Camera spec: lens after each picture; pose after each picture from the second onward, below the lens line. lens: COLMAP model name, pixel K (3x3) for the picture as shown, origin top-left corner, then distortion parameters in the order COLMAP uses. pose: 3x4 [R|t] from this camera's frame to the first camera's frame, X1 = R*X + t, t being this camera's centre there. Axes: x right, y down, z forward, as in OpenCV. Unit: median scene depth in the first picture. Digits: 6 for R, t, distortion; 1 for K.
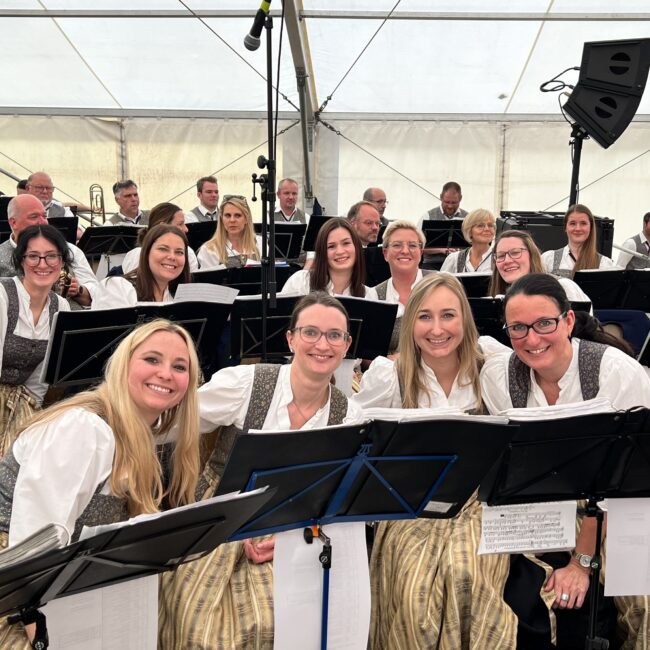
lens RADIAL K [[870.3, 0, 317.9], [0, 870.3, 331.4], [0, 0, 1]] dist [0.154837, -0.397817]
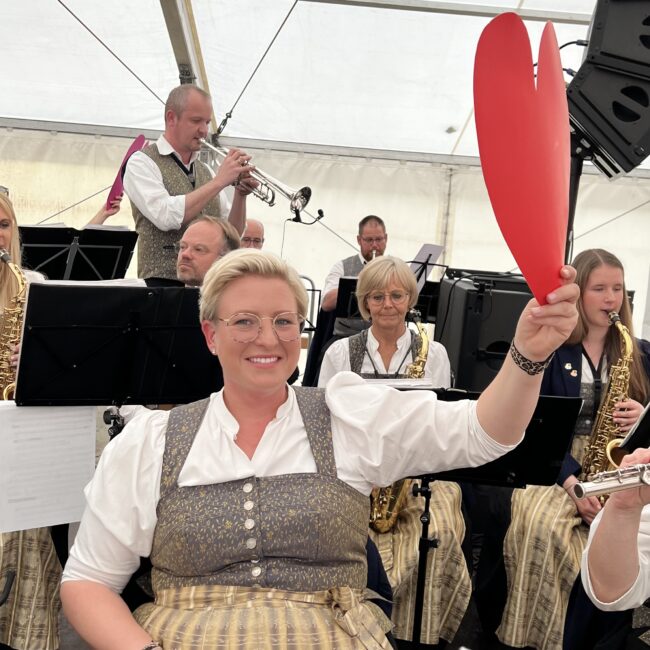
lens RADIAL K [[870.3, 0, 317.9], [0, 870.3, 331.4], [0, 0, 1]] dist [0.154837, -0.397817]
pose [[0.995706, 0.057421, 0.072618, 0.043370], [-0.052093, 0.995953, -0.073242, -0.024145], [-0.076530, 0.069144, 0.994667, 0.232183]]
